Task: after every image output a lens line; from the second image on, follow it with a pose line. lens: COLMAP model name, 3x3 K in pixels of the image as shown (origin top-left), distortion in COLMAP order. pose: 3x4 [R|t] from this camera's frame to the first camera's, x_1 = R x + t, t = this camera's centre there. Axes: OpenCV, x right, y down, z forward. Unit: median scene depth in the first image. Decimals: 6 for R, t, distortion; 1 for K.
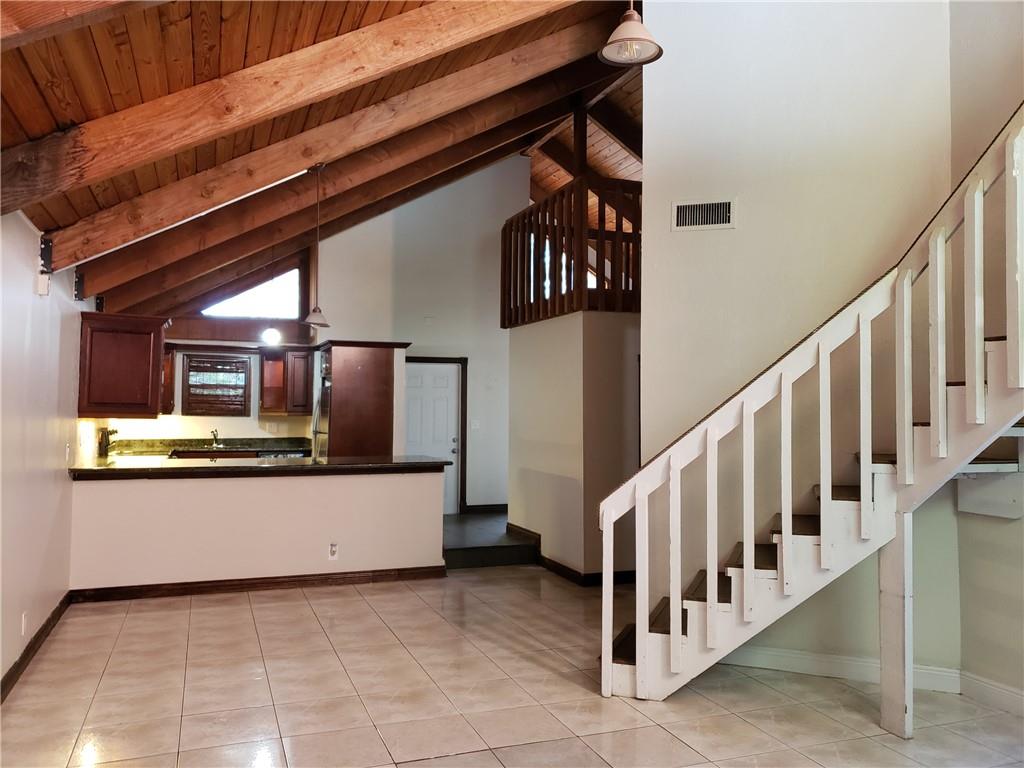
lens RADIAL K [[801.3, 0, 505.2], [0, 801.3, 375.8], [0, 0, 1]] dist [0.033014, -0.009208]
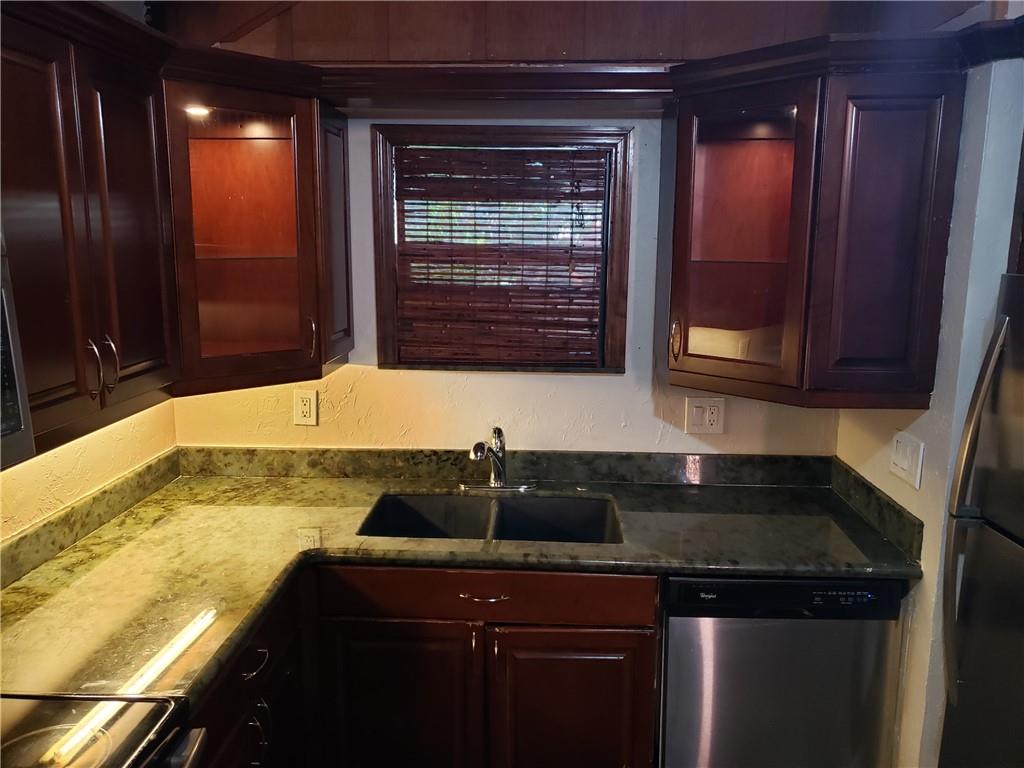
lens RADIAL K [[801.3, 0, 520.8], [0, 801.3, 387.3], [0, 0, 1]] dist [0.033014, -0.009208]
pose [[0.919648, 0.065845, -0.387184, -0.250313], [0.013076, 0.980166, 0.197748, 0.004255], [0.392525, -0.186922, 0.900547, 0.763365]]
